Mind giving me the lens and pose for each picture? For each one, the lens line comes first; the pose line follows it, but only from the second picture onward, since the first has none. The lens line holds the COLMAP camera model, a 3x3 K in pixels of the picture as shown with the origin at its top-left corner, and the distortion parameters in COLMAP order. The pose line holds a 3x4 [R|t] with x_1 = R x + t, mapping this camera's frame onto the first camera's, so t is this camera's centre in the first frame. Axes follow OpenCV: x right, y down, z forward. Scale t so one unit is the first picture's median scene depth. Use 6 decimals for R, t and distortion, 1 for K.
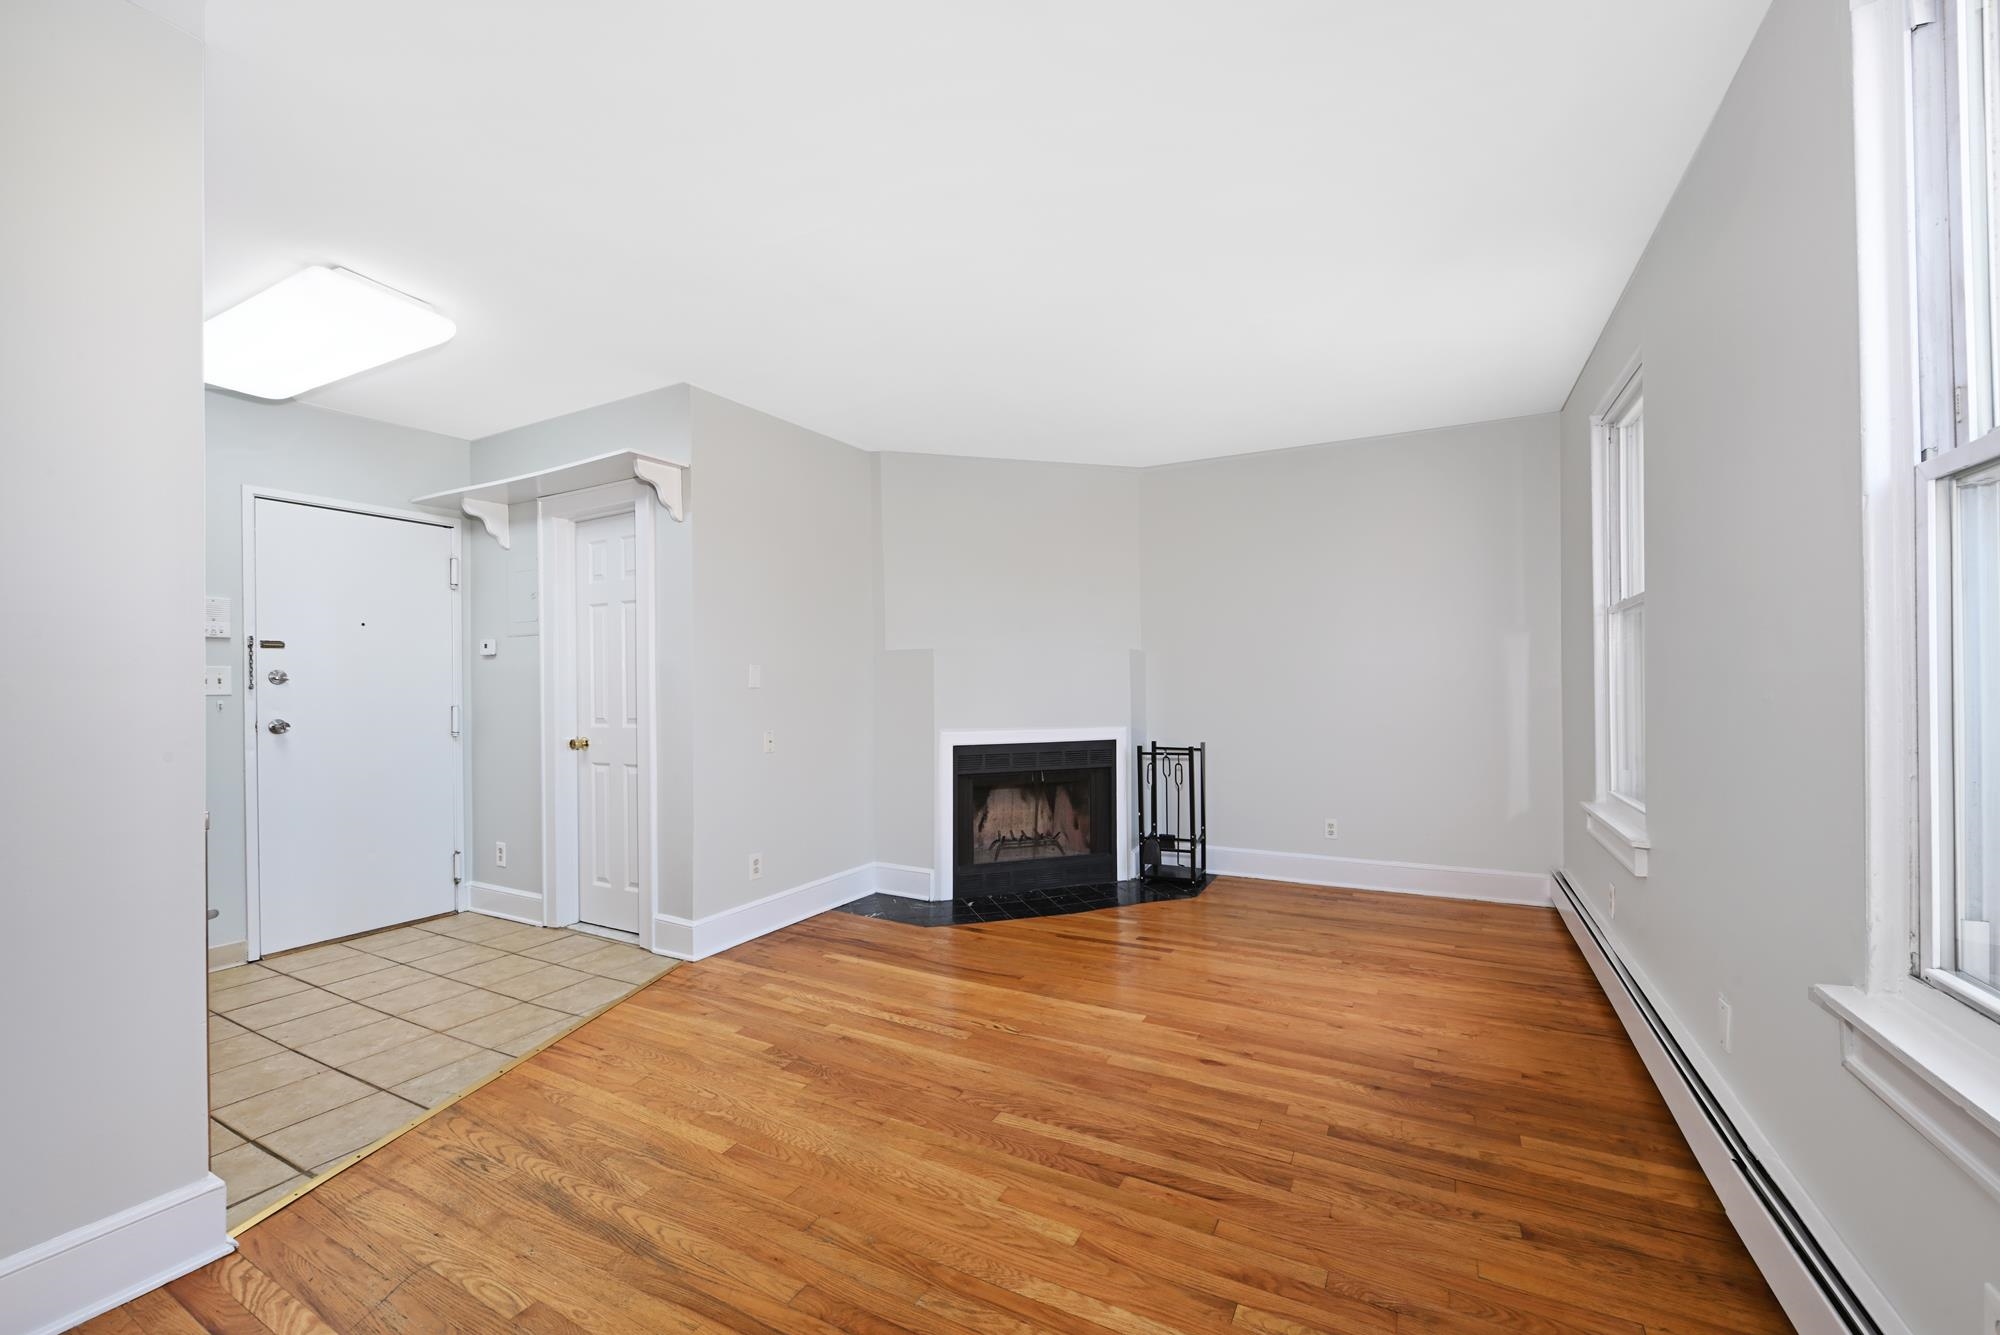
lens RADIAL K [[789.6, 0, 998.2], [0, 789.6, 667.3], [0, 0, 1]] dist [-0.008774, 0.001440]
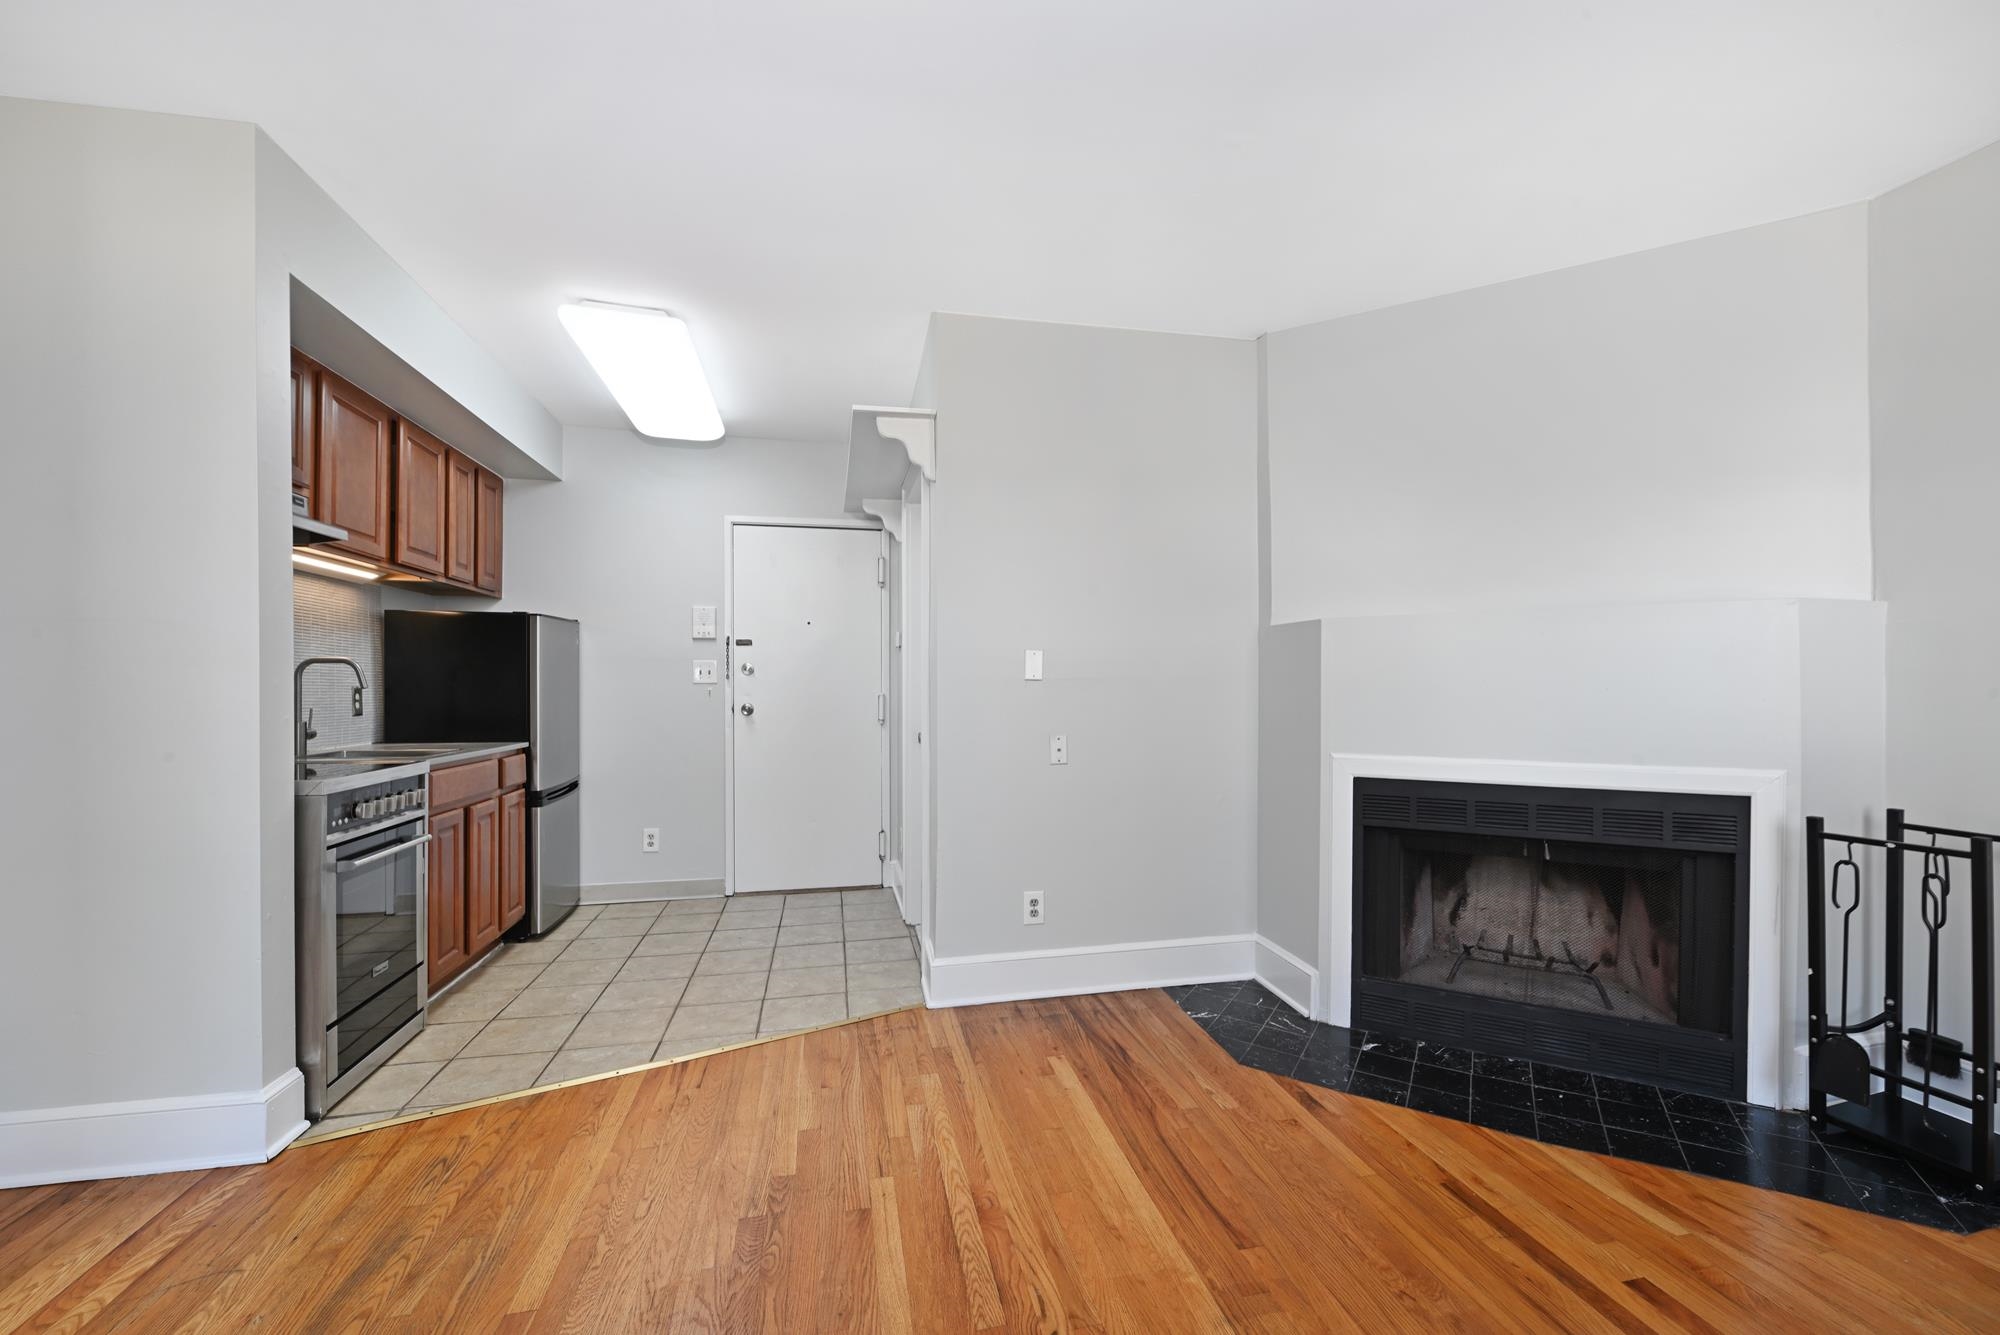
lens RADIAL K [[789.6, 0, 1002.5], [0, 789.6, 673.9], [0, 0, 1]] dist [-0.008774, 0.001440]
pose [[0.655903, -0.000383, -0.754845, 0.280392], [0.012822, 0.999861, 0.010634, 0.012338], [0.754737, -0.016653, 0.655817, 0.496900]]
